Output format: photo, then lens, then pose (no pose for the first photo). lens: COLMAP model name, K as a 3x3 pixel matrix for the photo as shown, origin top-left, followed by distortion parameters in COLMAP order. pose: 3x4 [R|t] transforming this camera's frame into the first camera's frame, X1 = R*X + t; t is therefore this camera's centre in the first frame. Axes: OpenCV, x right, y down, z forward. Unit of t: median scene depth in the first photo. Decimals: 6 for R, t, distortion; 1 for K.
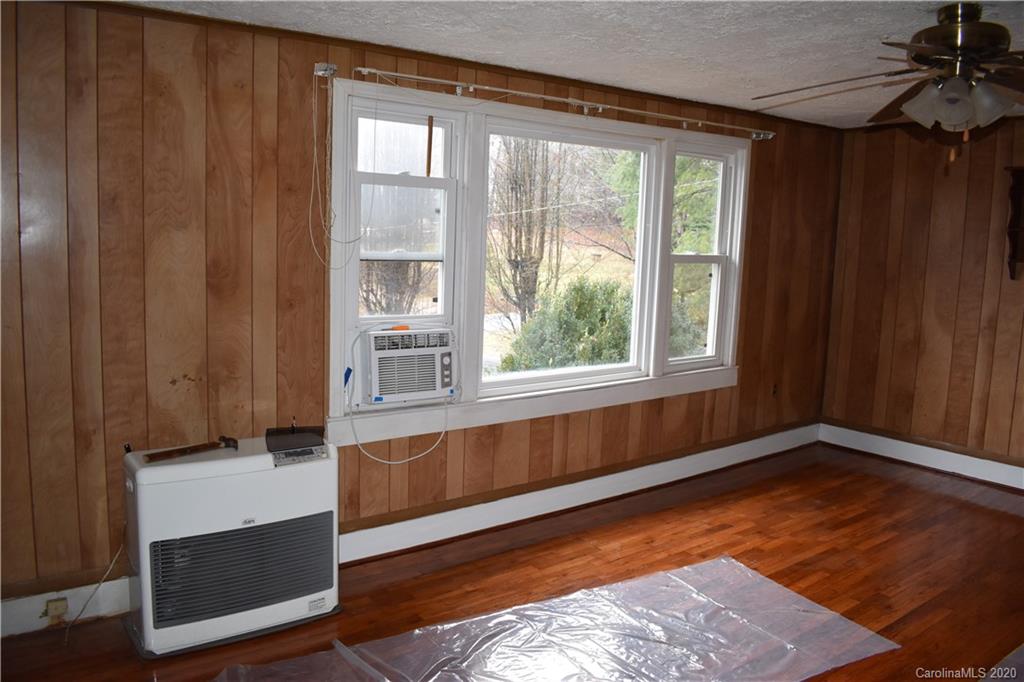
lens RADIAL K [[799.5, 0, 515.8], [0, 799.5, 338.0], [0, 0, 1]] dist [-0.098915, 0.019120]
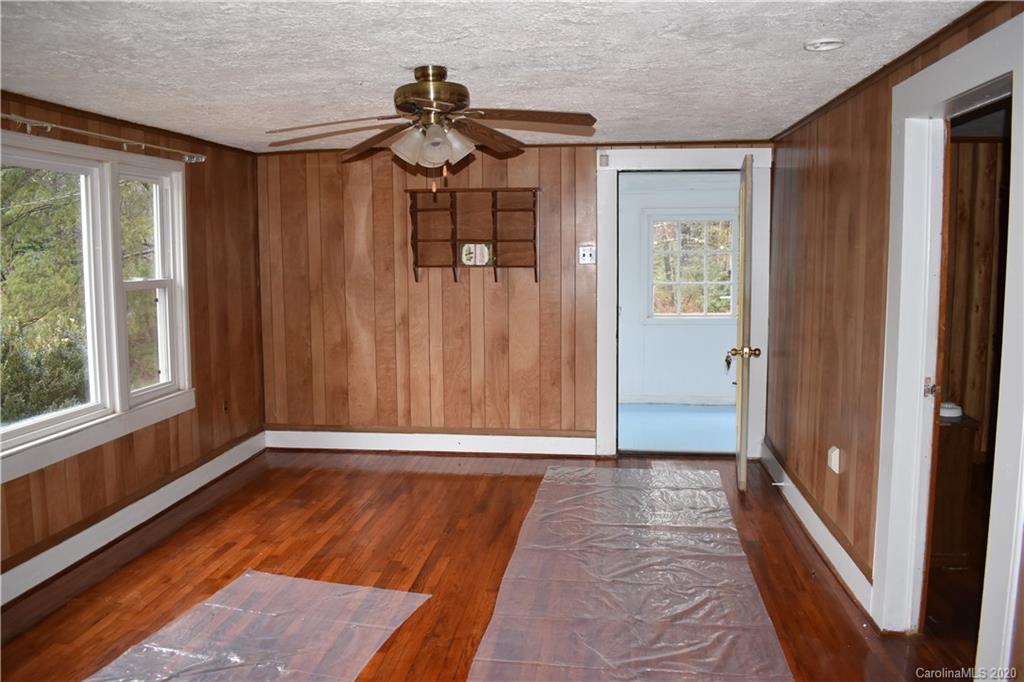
lens RADIAL K [[799.5, 0, 517.9], [0, 799.5, 339.7], [0, 0, 1]] dist [-0.098915, 0.019120]
pose [[0.691675, -0.111459, 0.713557, -0.166612], [0.121514, 0.991894, 0.037149, -0.015131], [-0.711913, 0.061012, 0.699612, 0.016171]]
